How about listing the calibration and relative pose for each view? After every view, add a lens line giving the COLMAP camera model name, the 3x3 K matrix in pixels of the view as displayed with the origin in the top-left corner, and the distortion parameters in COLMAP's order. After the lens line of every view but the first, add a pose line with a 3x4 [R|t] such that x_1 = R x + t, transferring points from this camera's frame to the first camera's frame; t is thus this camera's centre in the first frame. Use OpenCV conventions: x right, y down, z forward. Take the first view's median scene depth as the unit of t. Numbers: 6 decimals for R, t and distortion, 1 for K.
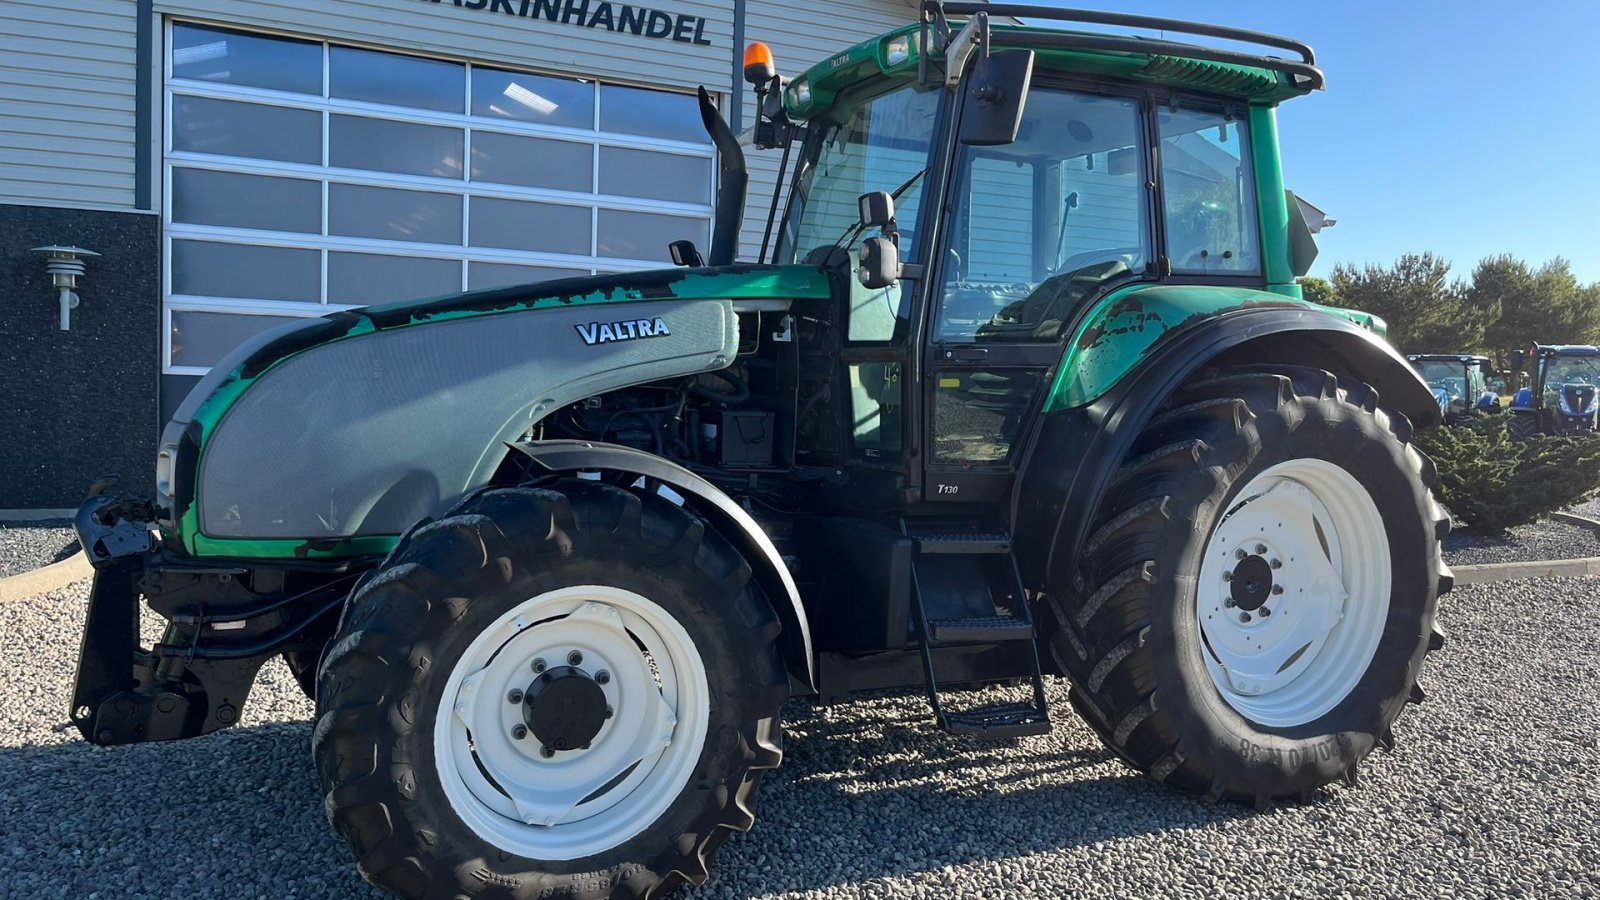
lens RADIAL K [[1201.7, 0, 813.6], [0, 1201.7, 446.8], [0, 0, 1]] dist [0.068387, -0.088661]
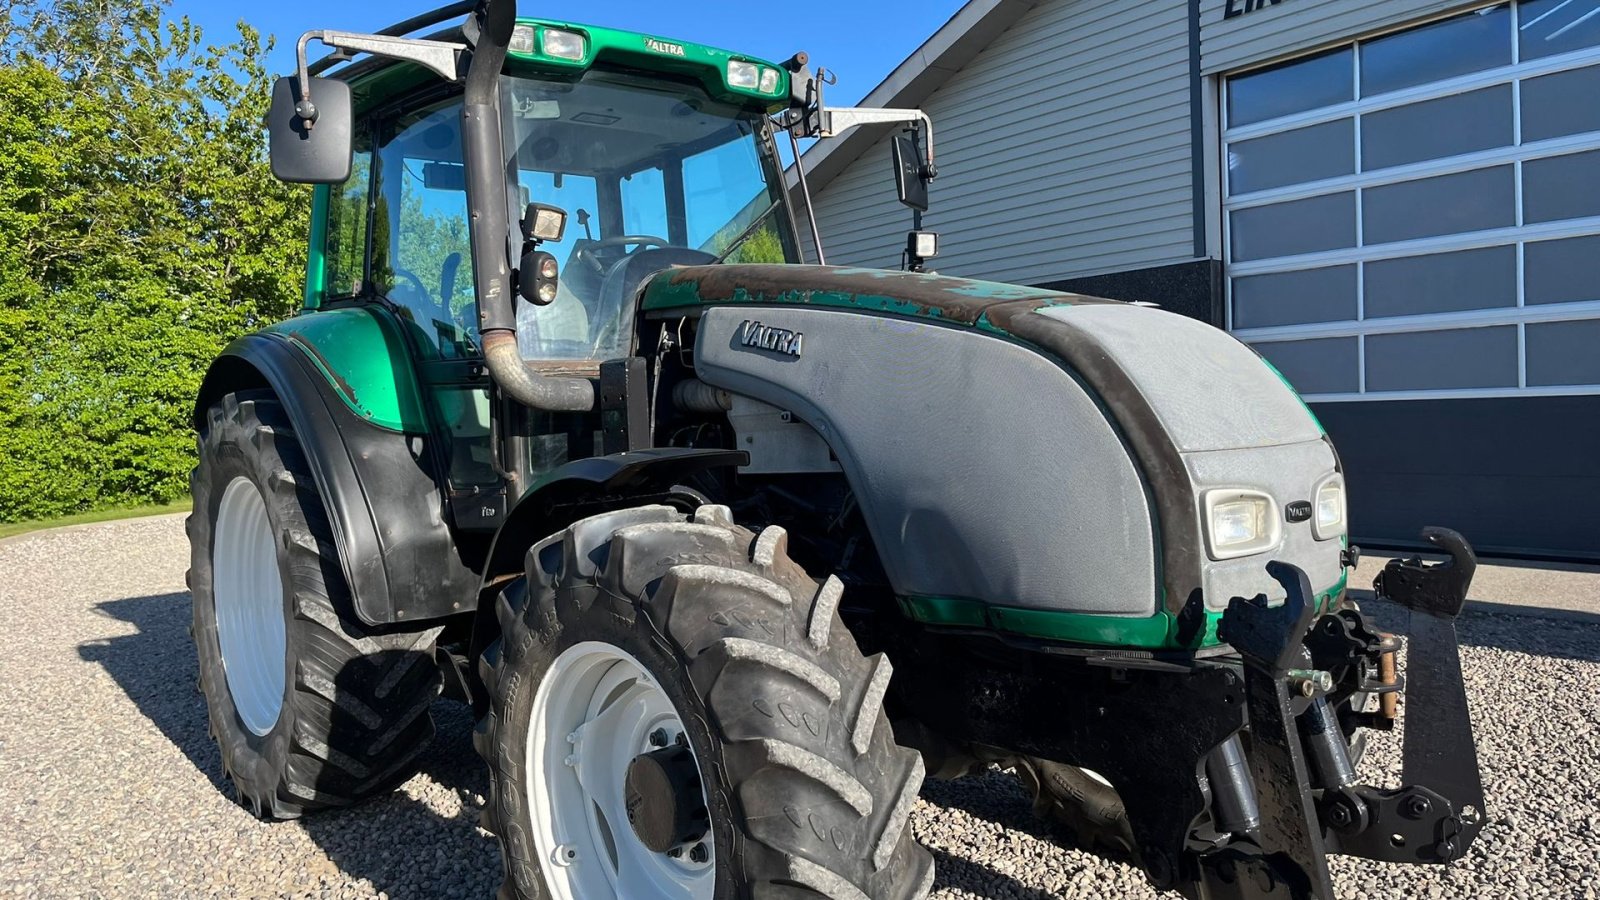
lens RADIAL K [[1201.7, 0, 806.0], [0, 1201.7, 436.3], [0, 0, 1]] dist [0.068387, -0.088661]
pose [[0.238763, -0.021956, -0.970830, 0.954298], [-0.010146, 0.999633, -0.025103, -0.003685], [0.971025, 0.015844, 0.238453, 0.882117]]
